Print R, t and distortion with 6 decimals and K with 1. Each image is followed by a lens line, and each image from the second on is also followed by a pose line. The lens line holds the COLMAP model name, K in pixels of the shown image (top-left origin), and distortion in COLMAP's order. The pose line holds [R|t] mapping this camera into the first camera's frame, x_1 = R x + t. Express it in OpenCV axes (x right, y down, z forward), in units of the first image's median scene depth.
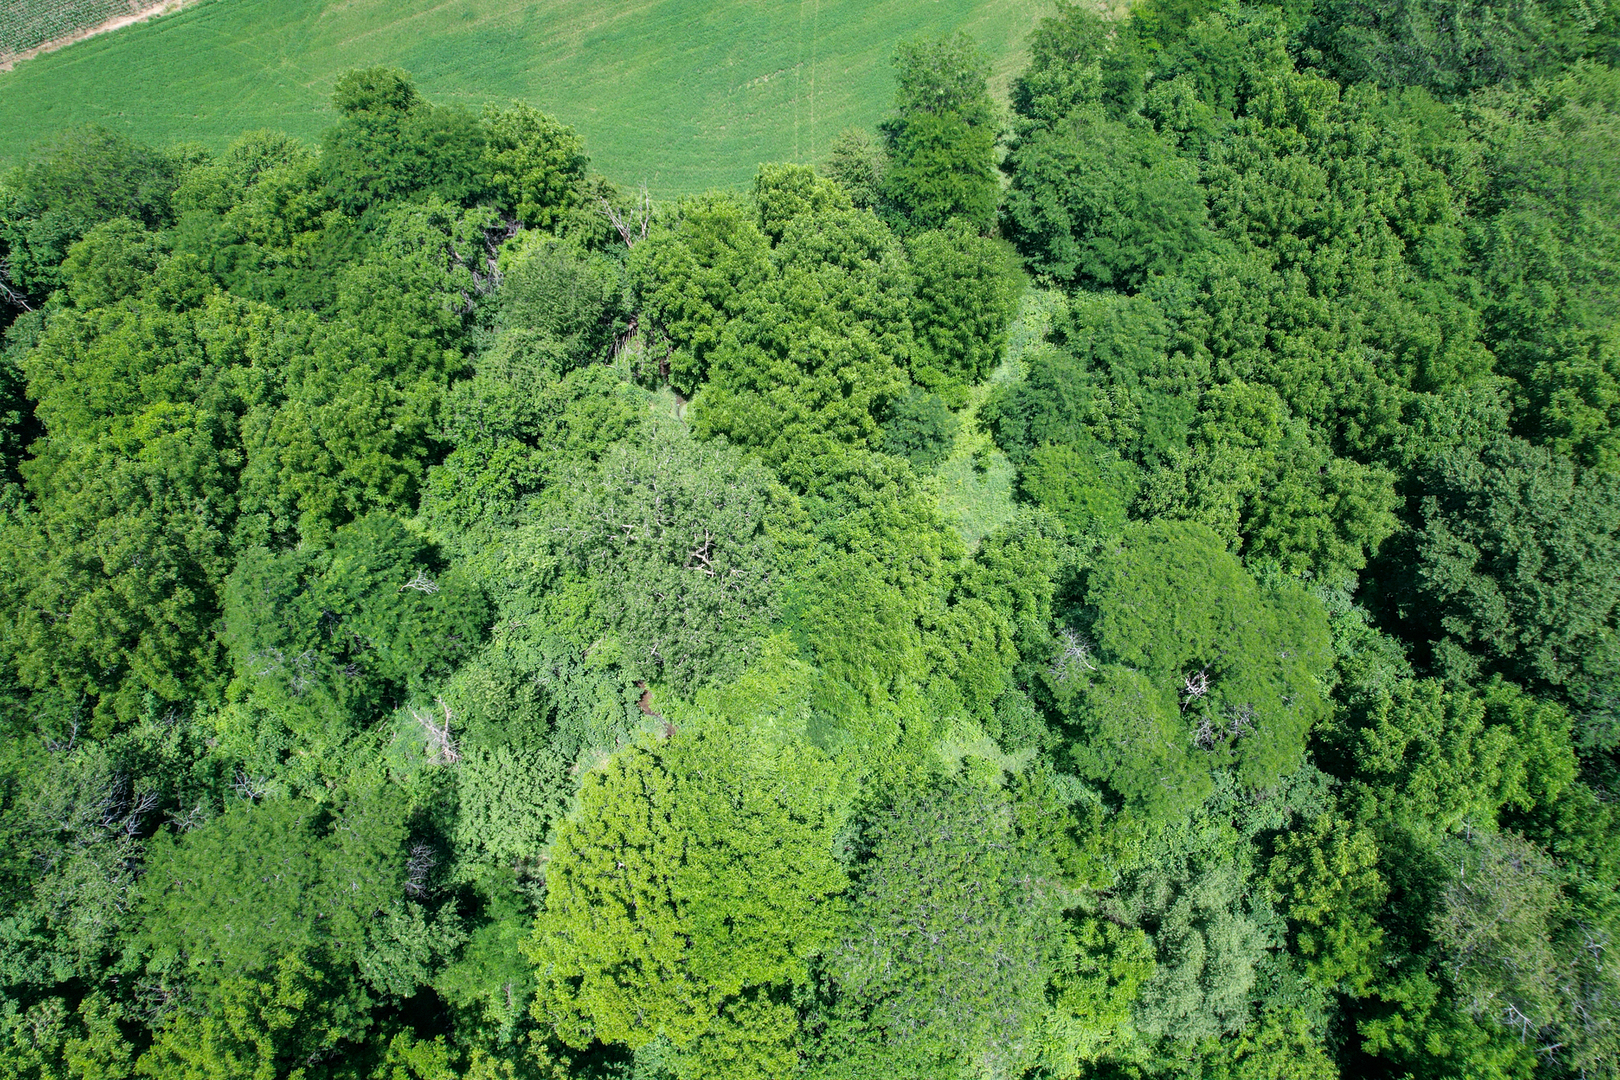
lens RADIAL K [[1007.0, 0, 814.7], [0, 1007.0, 585.3], [0, 0, 1]] dist [-0.063155, 0.060992]
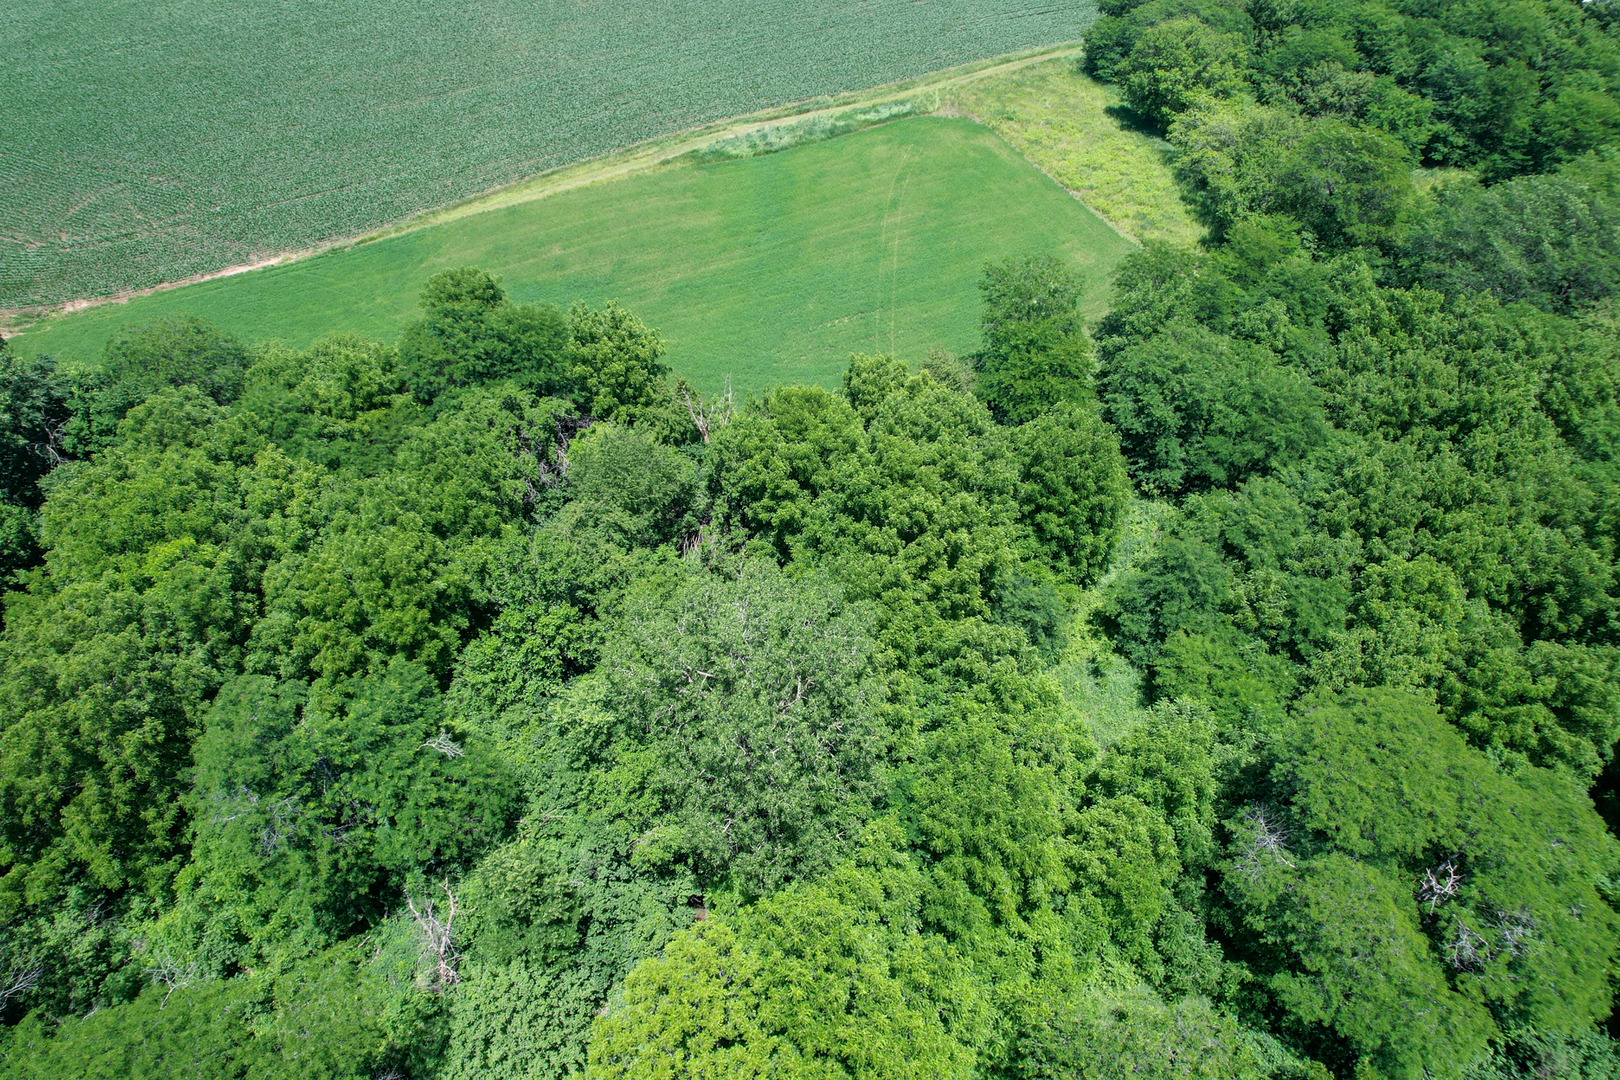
lens RADIAL K [[1034.4, 0, 818.6], [0, 1034.4, 580.1], [0, 0, 1]] dist [-0.067265, 0.076996]
pose [[0.999387, 0.020543, -0.028343, -0.058158], [-0.029011, 0.939152, -0.342275, 0.132530], [0.019587, 0.342888, 0.939172, 0.152220]]
